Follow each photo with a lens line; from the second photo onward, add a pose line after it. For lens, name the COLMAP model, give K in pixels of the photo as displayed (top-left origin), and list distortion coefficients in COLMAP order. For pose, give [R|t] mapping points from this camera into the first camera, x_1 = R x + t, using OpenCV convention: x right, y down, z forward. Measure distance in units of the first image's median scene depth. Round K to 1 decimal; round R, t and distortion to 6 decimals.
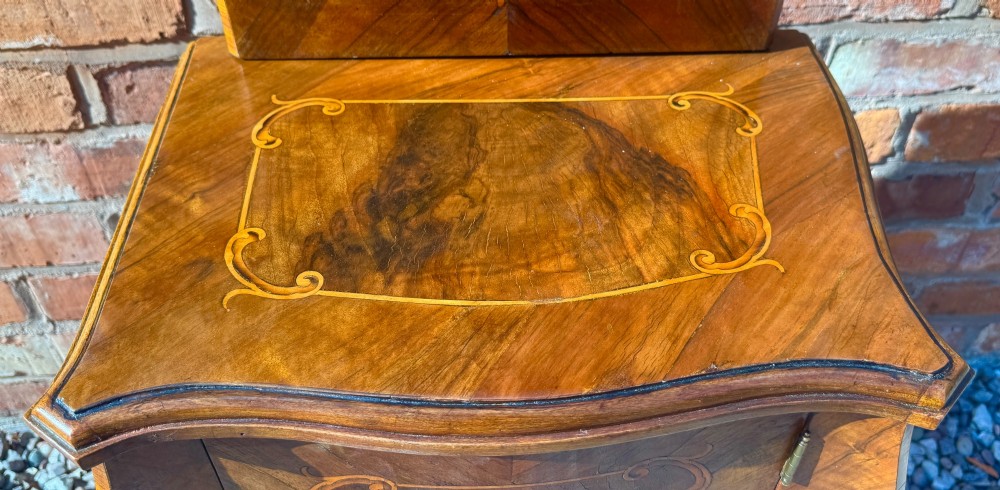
lens RADIAL K [[846.8, 0, 531.6], [0, 846.8, 192.0], [0, 0, 1]] dist [0.004140, -0.048219]
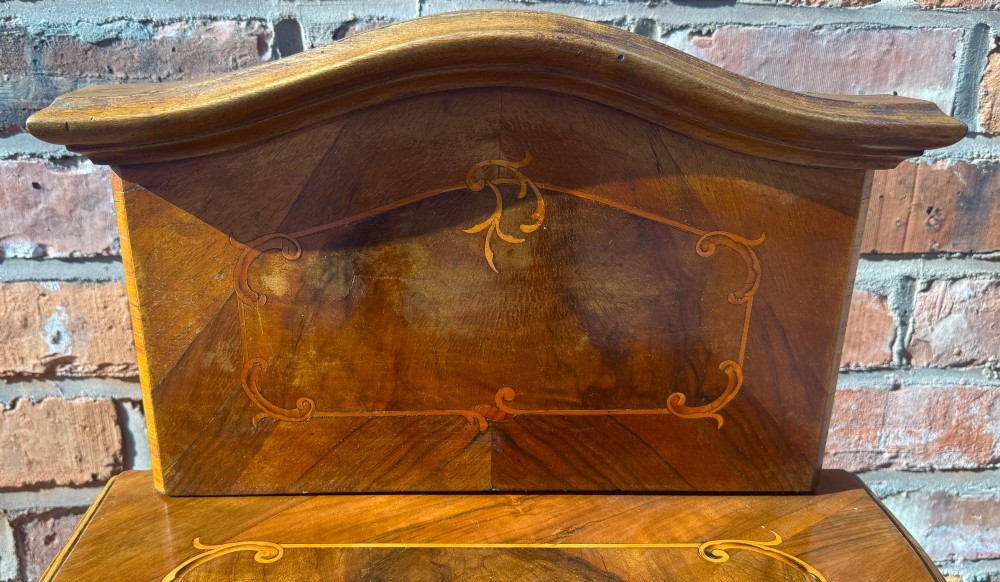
lens RADIAL K [[860.5, 0, 469.5], [0, 860.5, 339.6], [0, 0, 1]] dist [0.041237, -0.084891]
pose [[0.998946, 0.000600, -0.045892, -0.010785], [-0.017442, 0.929854, -0.367515, 0.006185], [0.042453, 0.367928, 0.928885, 0.175558]]
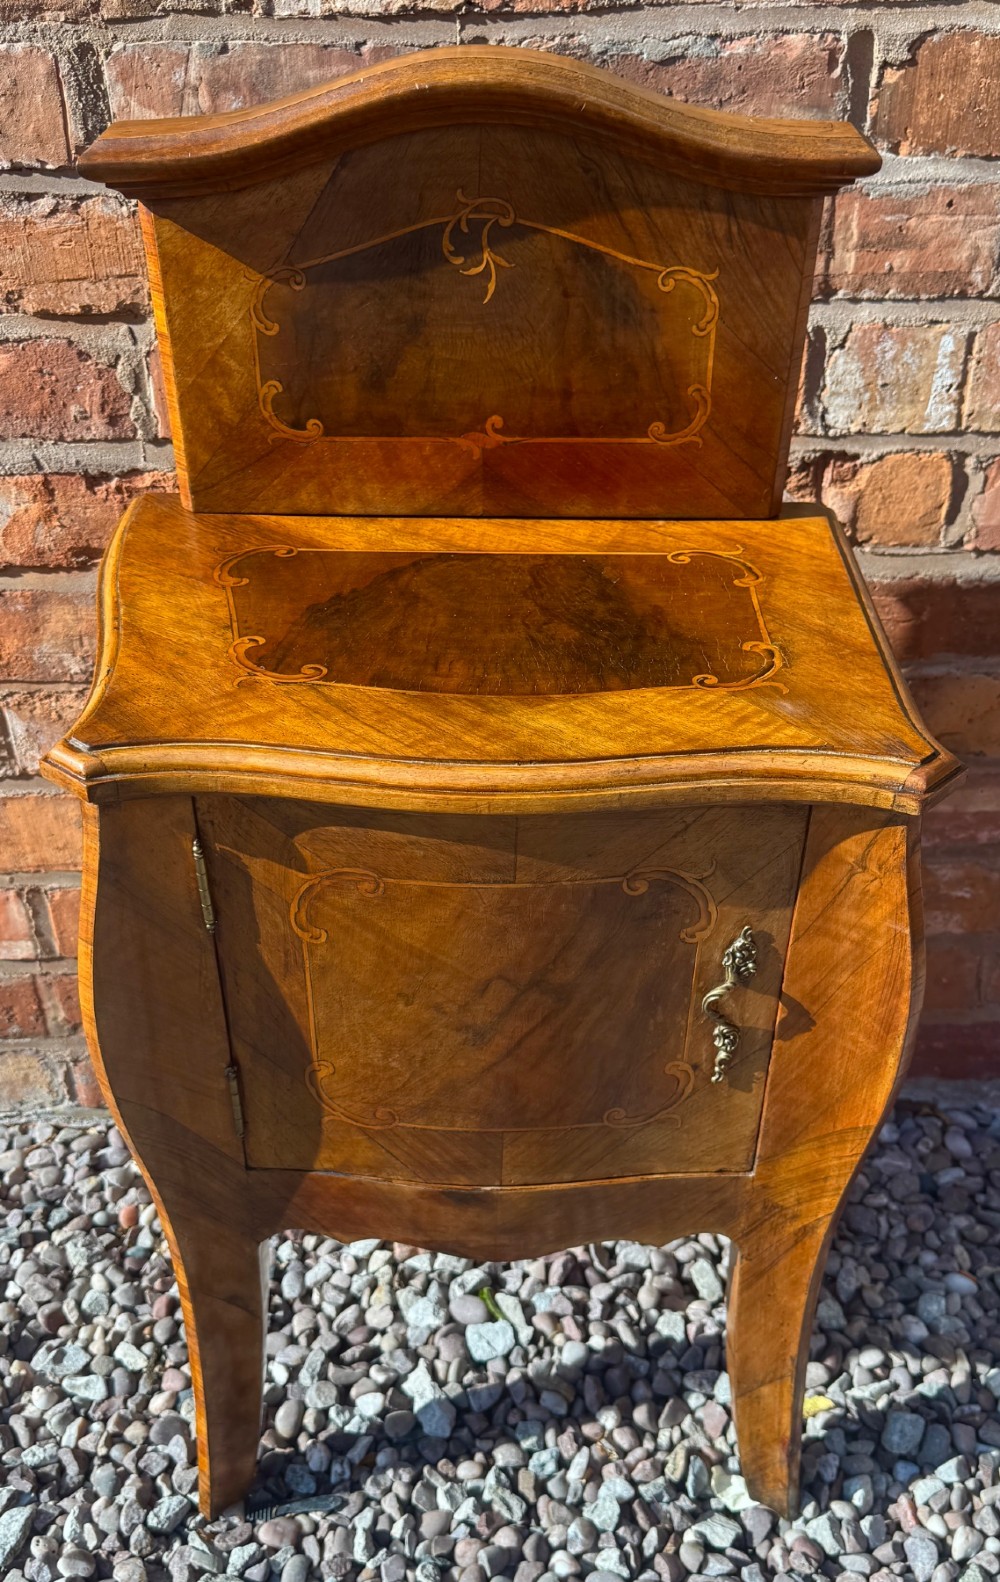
lens RADIAL K [[1515.9, 0, 525.4], [0, 1515.9, 838.9], [0, 0, 1]] dist [0.023496, 0.000000]
pose [[0.997533, 0.009918, -0.069501, -0.525843], [-0.019590, 0.989971, -0.139909, 0.412658], [0.067416, 0.140925, 0.987722, -0.595560]]
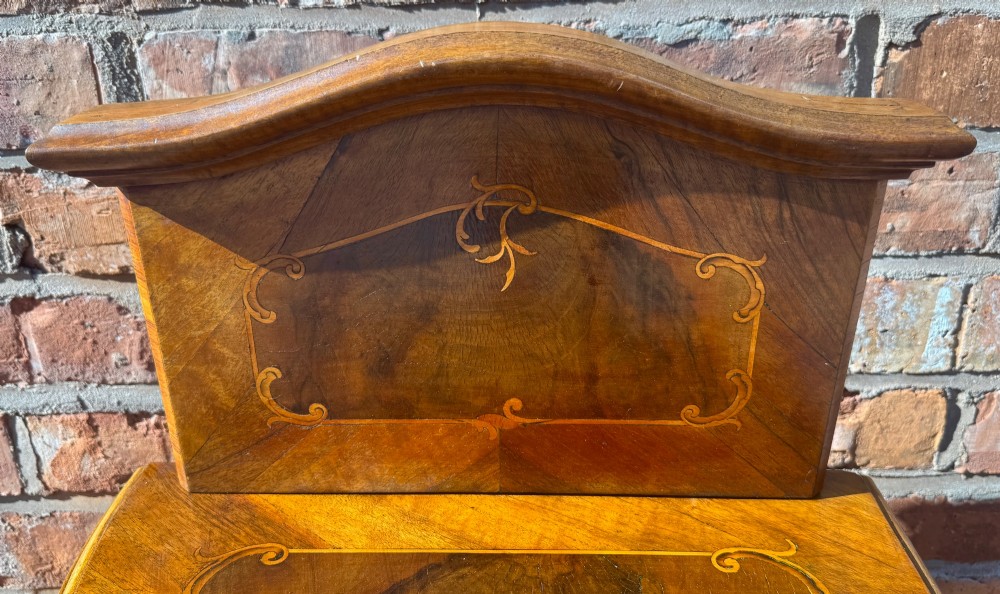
lens RADIAL K [[870.0, 0, 510.2], [0, 870.0, 337.8], [0, 0, 1]] dist [0.009830, -0.033583]
pose [[0.995983, -0.004183, -0.089447, -0.602303], [-0.023083, 0.953153, -0.301607, -0.061973], [0.086518, 0.302460, 0.949227, 0.114006]]
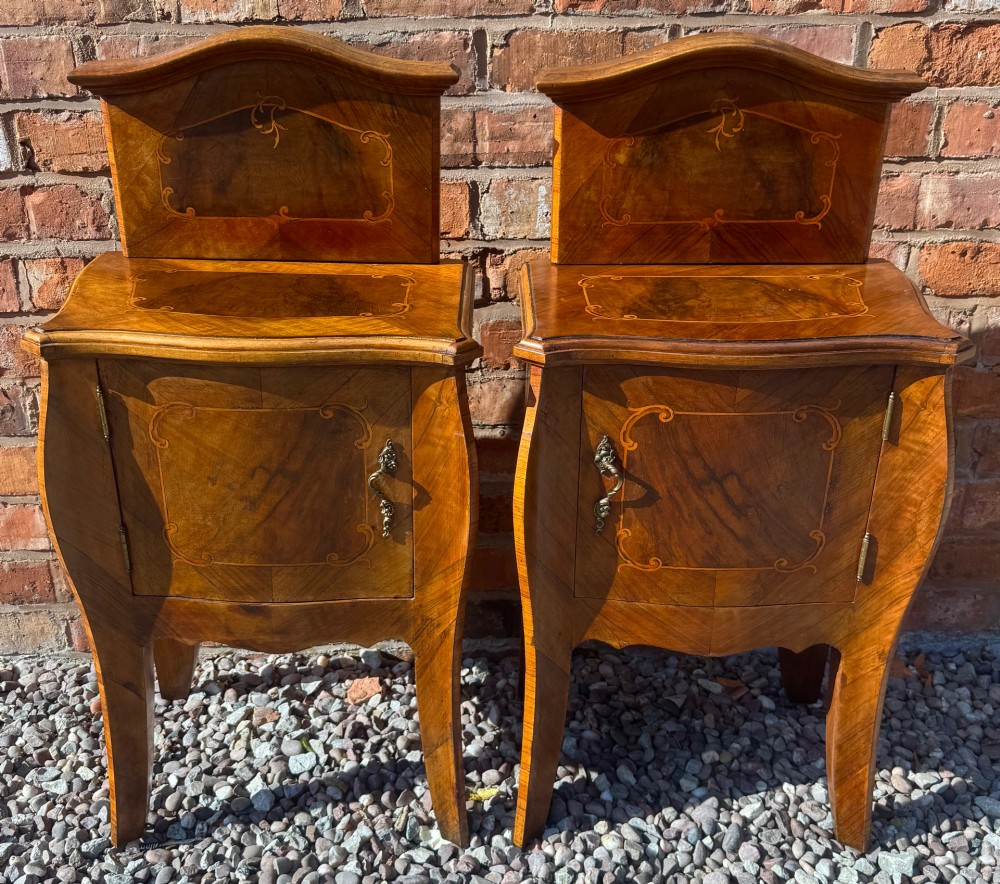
lens RADIAL K [[1100.0, 0, 483.5], [0, 1100.0, 469.7], [0, 0, 1]] dist [0.030468, 0.000000]
pose [[0.997000, -0.005253, -0.077228, -0.085178], [-0.019324, 0.949214, -0.314036, 0.968607], [0.074955, 0.314586, 0.946265, -1.024919]]
